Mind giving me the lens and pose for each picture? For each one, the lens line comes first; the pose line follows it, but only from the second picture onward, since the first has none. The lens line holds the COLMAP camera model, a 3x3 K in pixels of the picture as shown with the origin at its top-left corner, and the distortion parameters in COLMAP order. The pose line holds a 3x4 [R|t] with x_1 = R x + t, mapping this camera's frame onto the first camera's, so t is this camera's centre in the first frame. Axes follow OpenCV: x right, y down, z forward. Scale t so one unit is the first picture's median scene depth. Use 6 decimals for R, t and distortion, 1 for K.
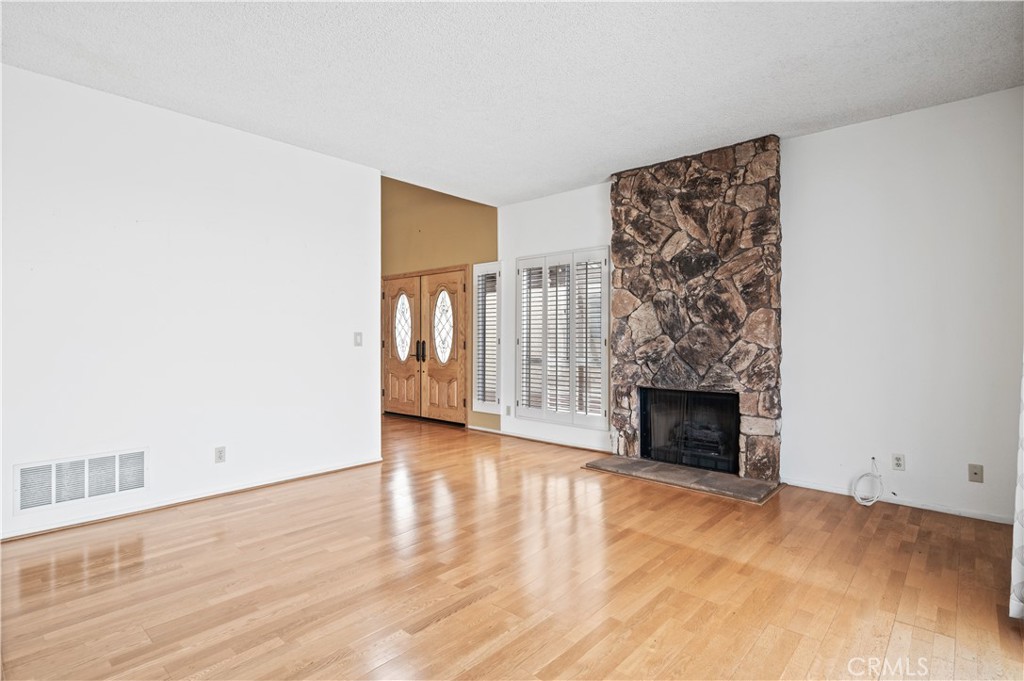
lens RADIAL K [[510.5, 0, 502.5], [0, 510.5, 332.8], [0, 0, 1]] dist [0.001689, 0.001901]
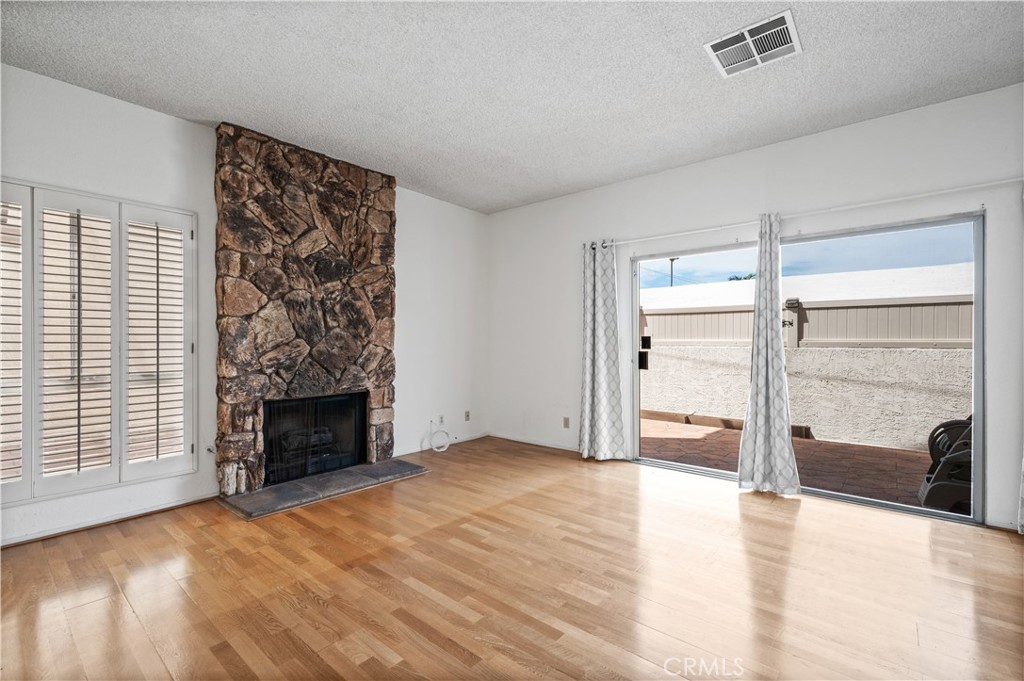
lens RADIAL K [[463.8, 0, 513.6], [0, 463.8, 341.6], [0, 0, 1]] dist [0.004057, -0.000630]
pose [[-0.057255, -0.000238, 0.998360, -0.553880], [-0.008561, 0.999963, -0.000252, 0.006683], [-0.998323, -0.008561, -0.057254, 0.702741]]
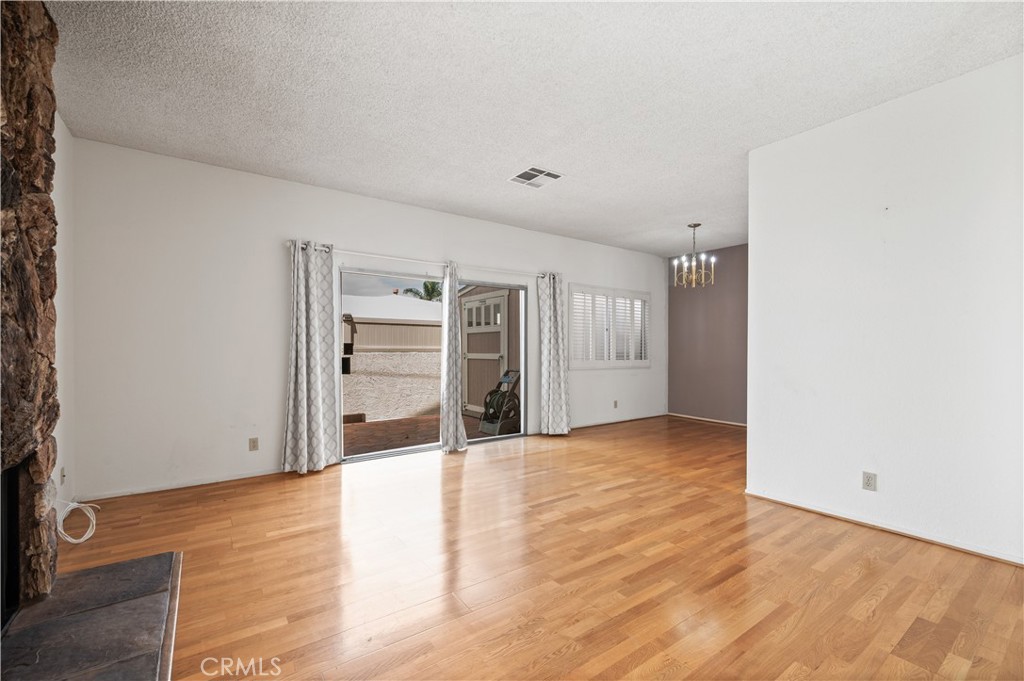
lens RADIAL K [[435.2, 0, 517.4], [0, 435.2, 353.7], [0, 0, 1]] dist [0.002911, 0.000040]
pose [[-0.984647, -0.003795, 0.174517, -0.118268], [-0.003060, 0.999985, 0.004479, 0.011347], [-0.174532, 0.003877, -0.984644, 1.299546]]
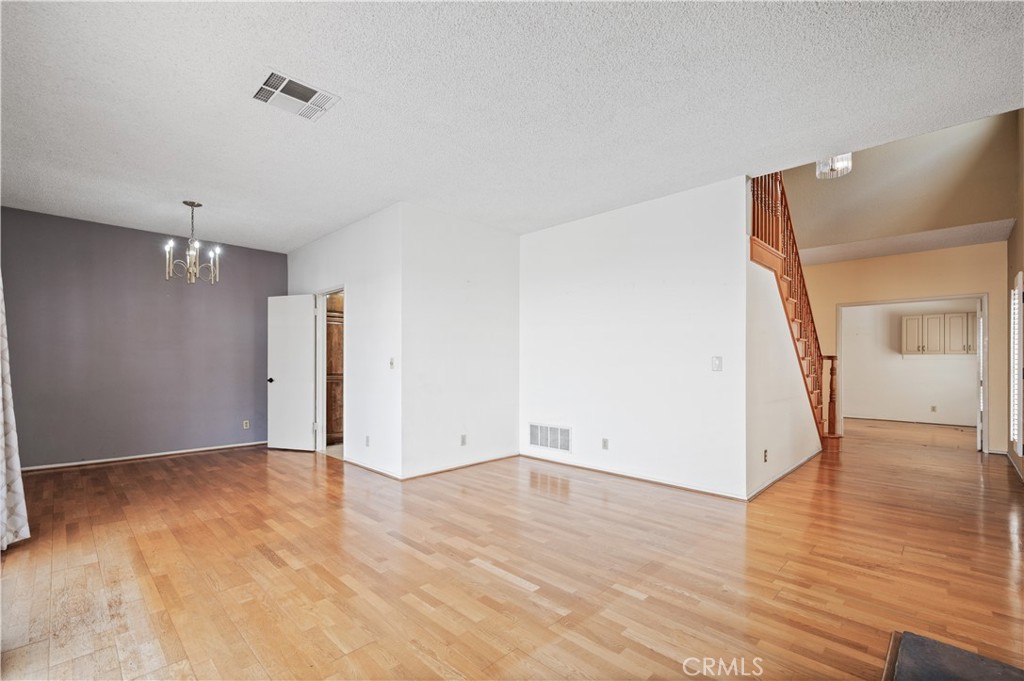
lens RADIAL K [[435.2, 0, 509.0], [0, 435.2, 362.6], [0, 0, 1]] dist [0.002911, 0.000040]
pose [[-0.030768, -0.001294, -0.999526, 0.602275], [0.007901, 0.999968, -0.001538, 0.010075], [0.999495, -0.007944, -0.030757, 0.690618]]
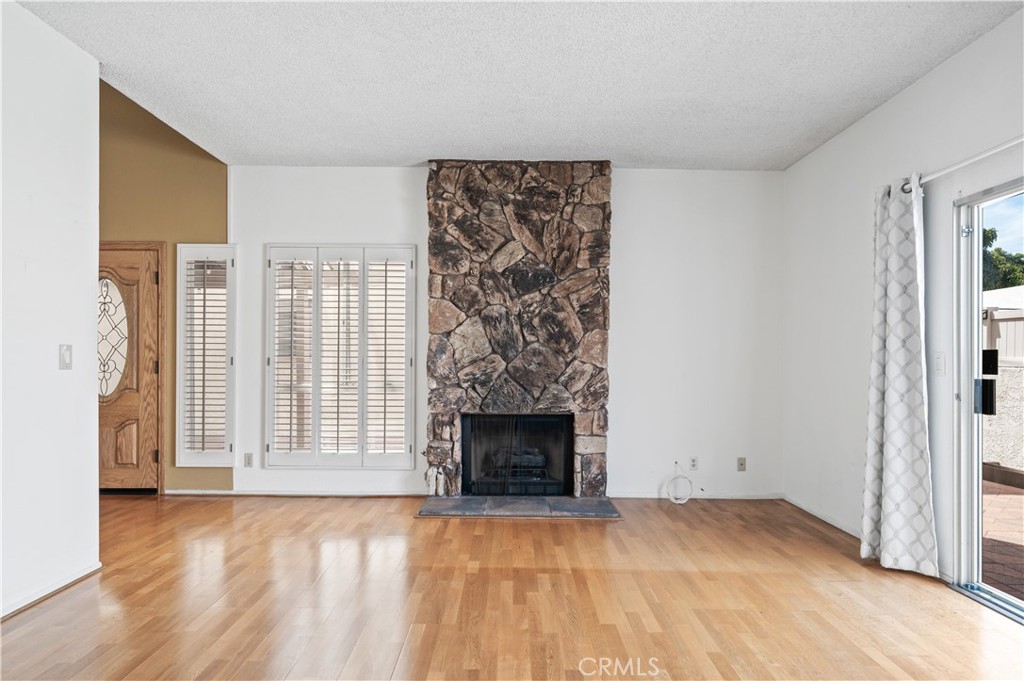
lens RADIAL K [[605.6, 0, 501.8], [0, 605.6, 360.1], [0, 0, 1]] dist [0.002405, 0.002278]
pose [[0.736645, 0.002343, 0.676275, -0.414897], [-0.012579, 0.999868, 0.010237, 0.003730], [-0.676162, -0.016047, 0.736578, 0.218185]]
